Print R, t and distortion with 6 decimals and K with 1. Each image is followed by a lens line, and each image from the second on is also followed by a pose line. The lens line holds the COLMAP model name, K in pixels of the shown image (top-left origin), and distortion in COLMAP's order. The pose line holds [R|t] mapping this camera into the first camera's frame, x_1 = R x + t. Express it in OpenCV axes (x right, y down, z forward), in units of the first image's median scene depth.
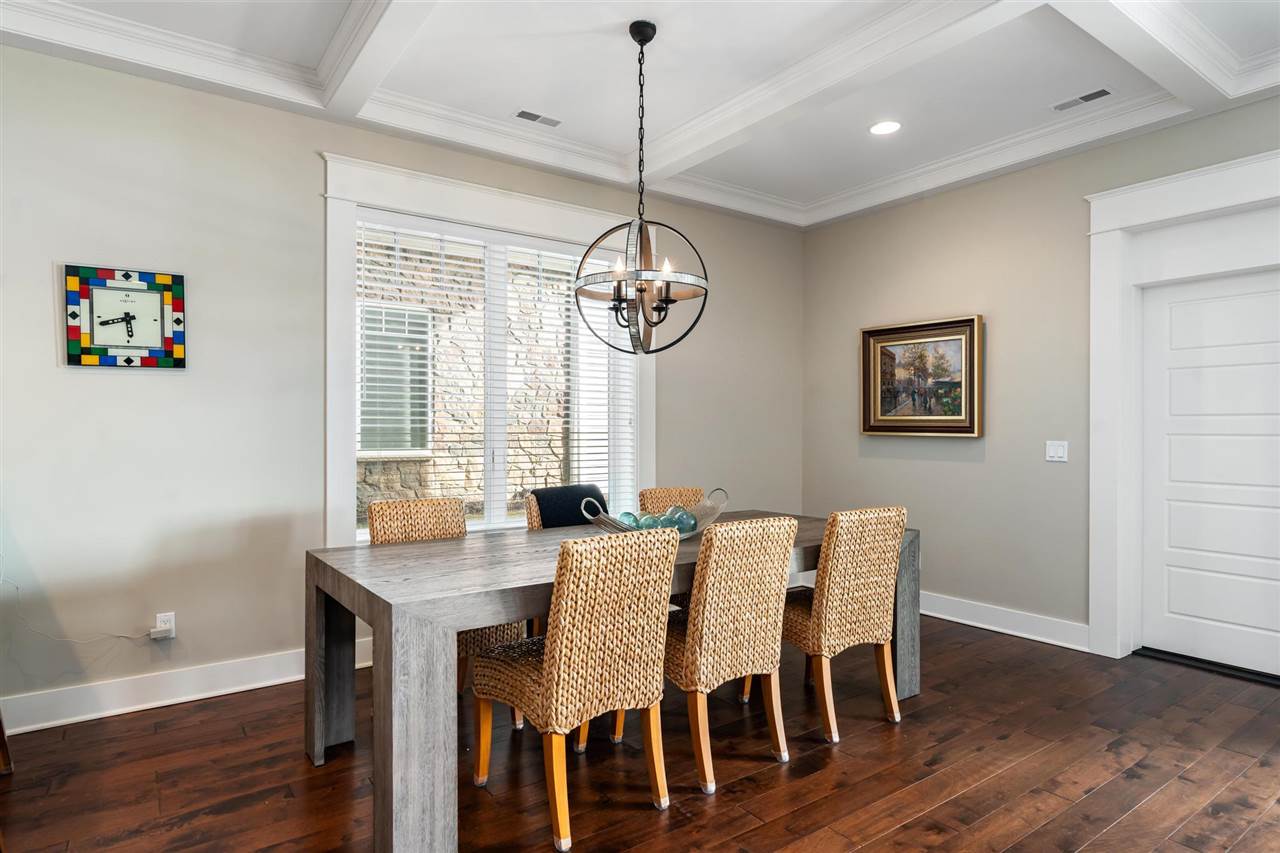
lens RADIAL K [[710.0, 0, 640.0], [0, 710.0, 426.5], [0, 0, 1]] dist [-0.002398, 0.000027]
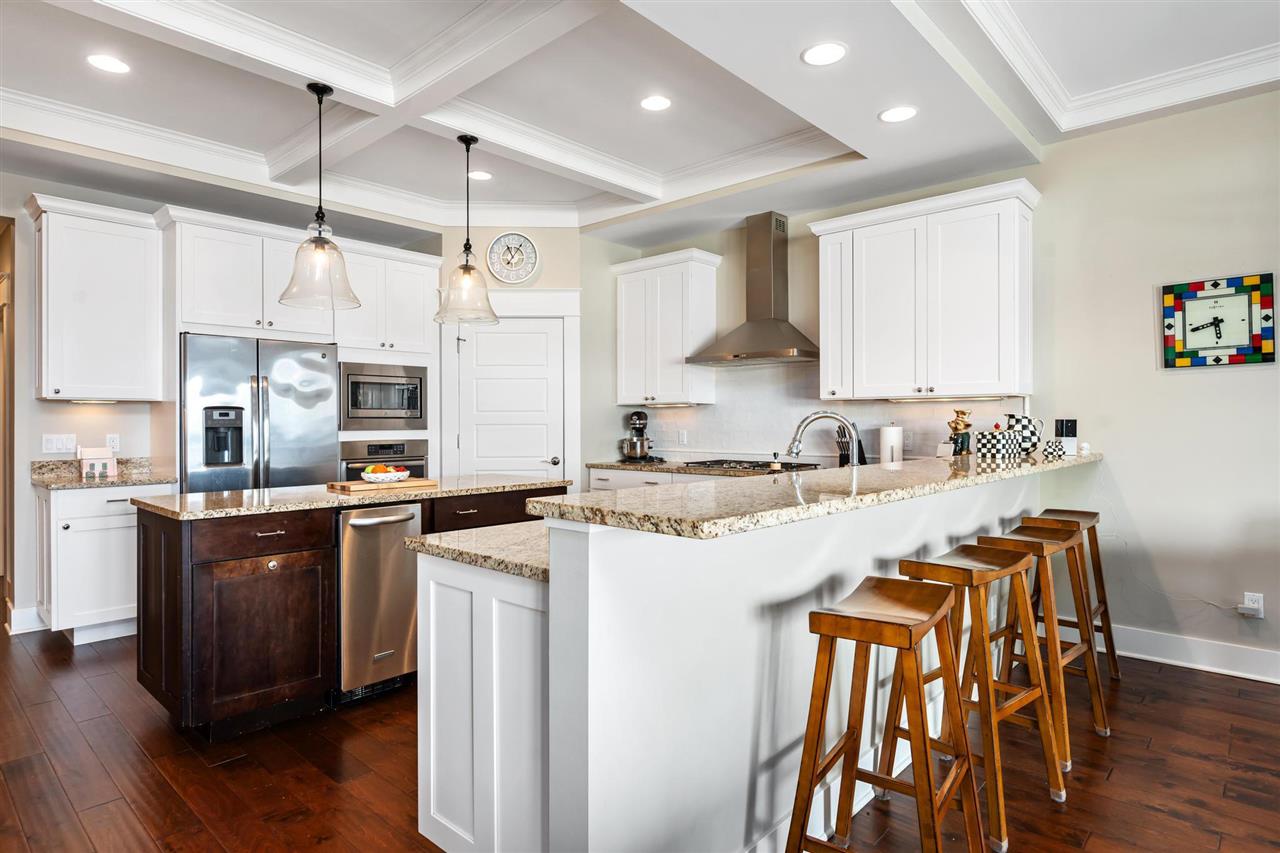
lens RADIAL K [[701.2, 0, 640.0], [0, 701.2, 426.5], [0, 0, 1]] dist [-0.003152, 0.000562]
pose [[0.208013, 0.005718, -0.978109, 0.171688], [0.004818, 0.999965, 0.006871, 0.000745], [0.978114, -0.006142, 0.207978, -0.124201]]
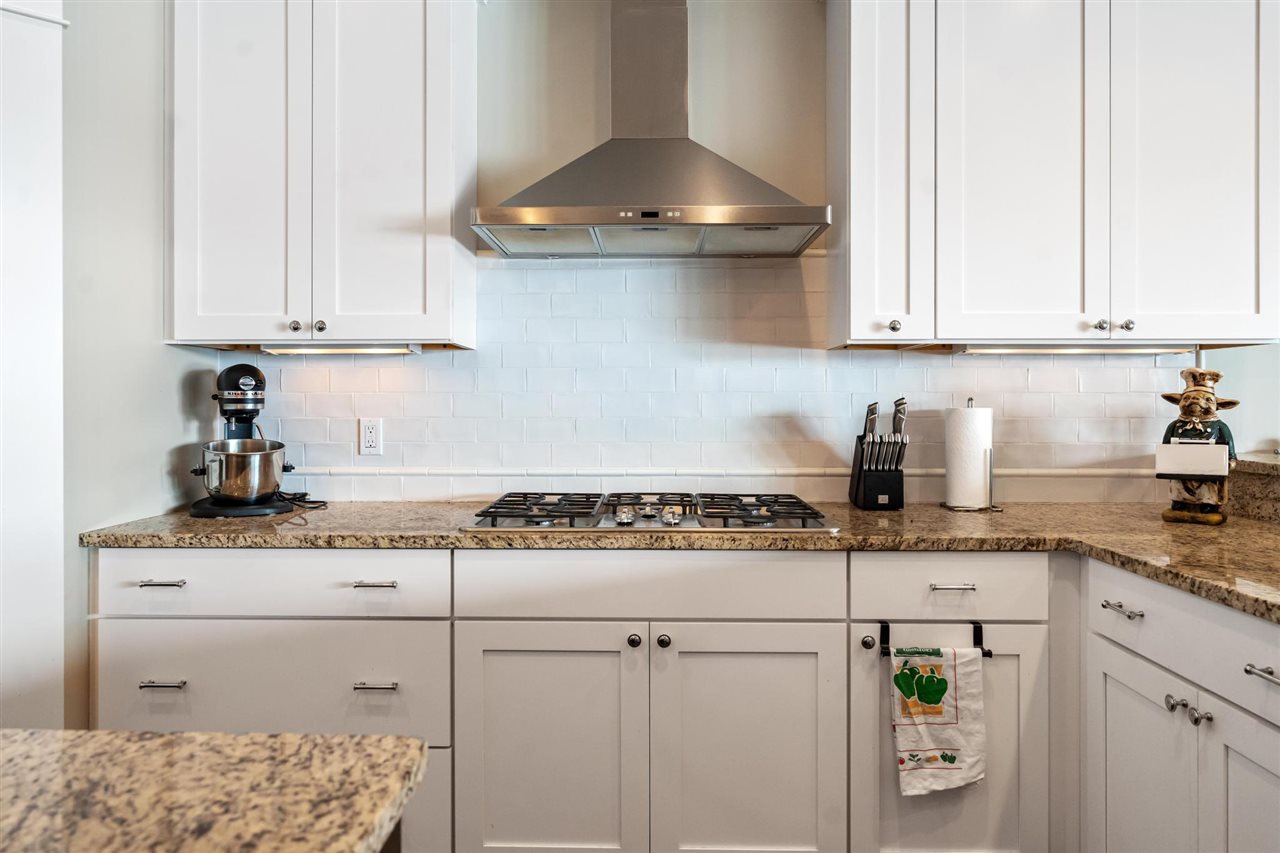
lens RADIAL K [[837.8, 0, 634.4], [0, 837.8, 399.7], [0, 0, 1]] dist [-0.004447, -0.001394]
pose [[0.797619, -0.000269, -0.603162, -0.886994], [0.001172, 0.999999, 0.001105, 0.005310], [0.603161, -0.001588, 0.797618, -0.137190]]
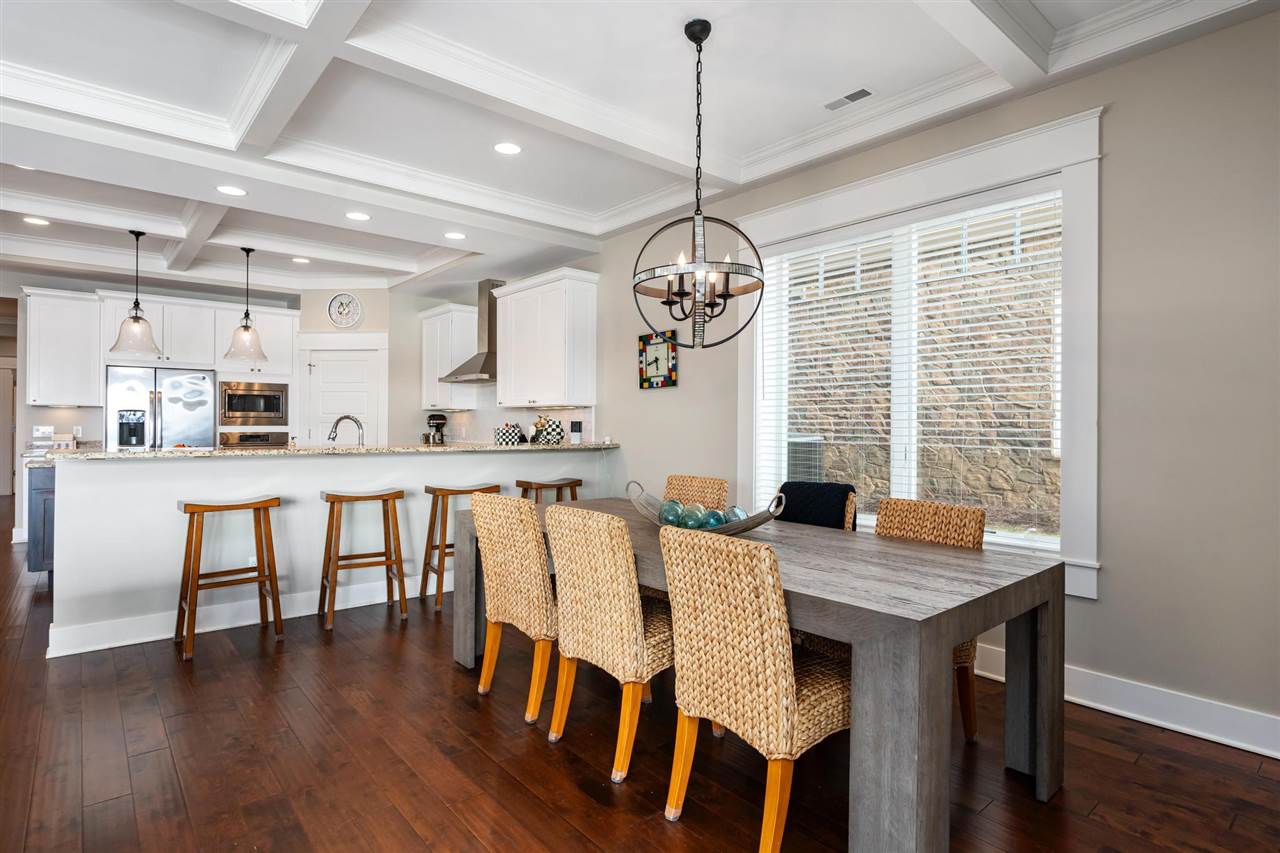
lens RADIAL K [[655.2, 0, 640.0], [0, 655.2, 426.5], [0, 0, 1]] dist [-0.005226, 0.000590]
pose [[0.085197, 0.005724, -0.996348, 0.890517], [-0.002541, 0.999981, 0.005528, 0.004127], [0.996361, 0.002061, 0.085210, 0.809750]]
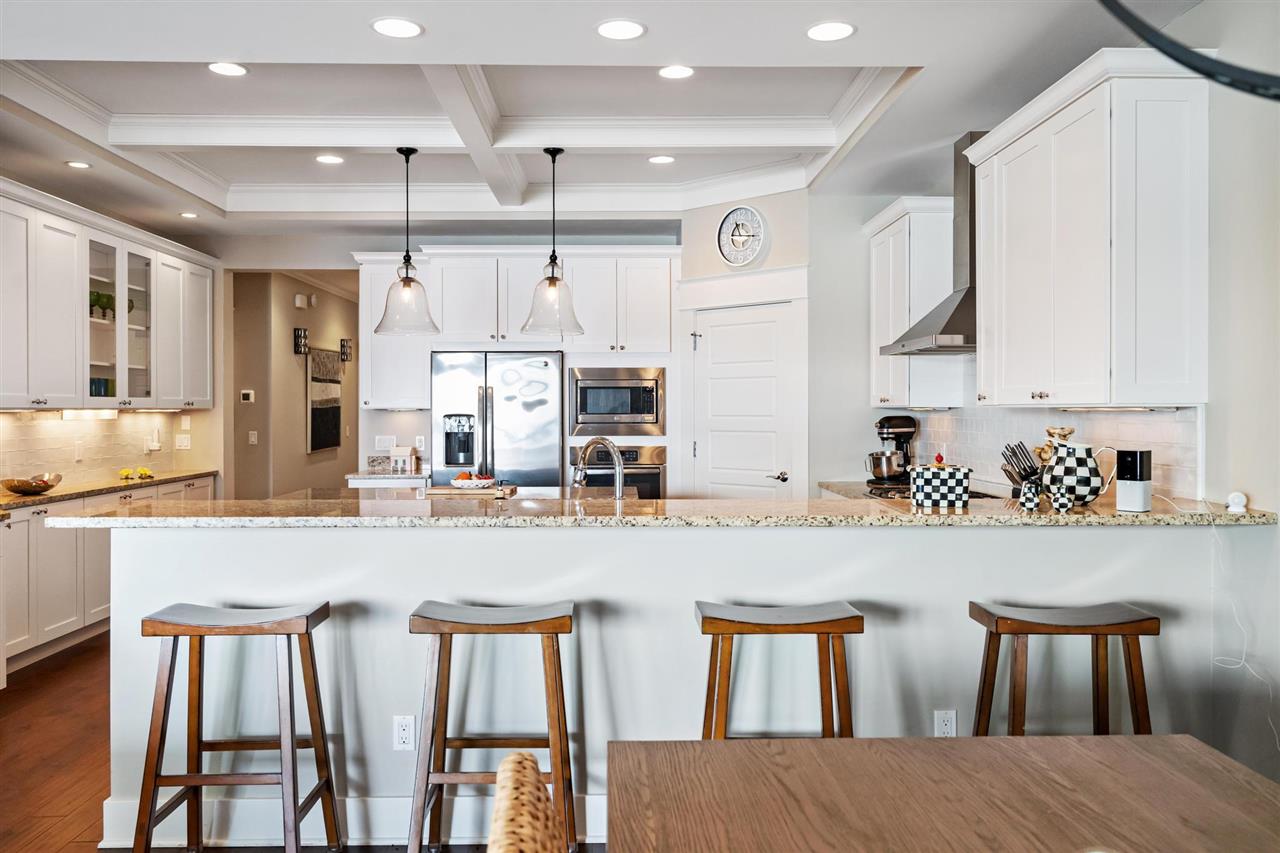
lens RADIAL K [[982.9, 0, 638.4], [0, 982.9, 412.1], [0, 0, 1]] dist [0.000916, -0.000815]
pose [[-0.565679, 0.004504, -0.824613, 0.245118], [0.004678, 0.999987, 0.002252, -0.040654], [0.824612, -0.002584, -0.565693, 0.932745]]
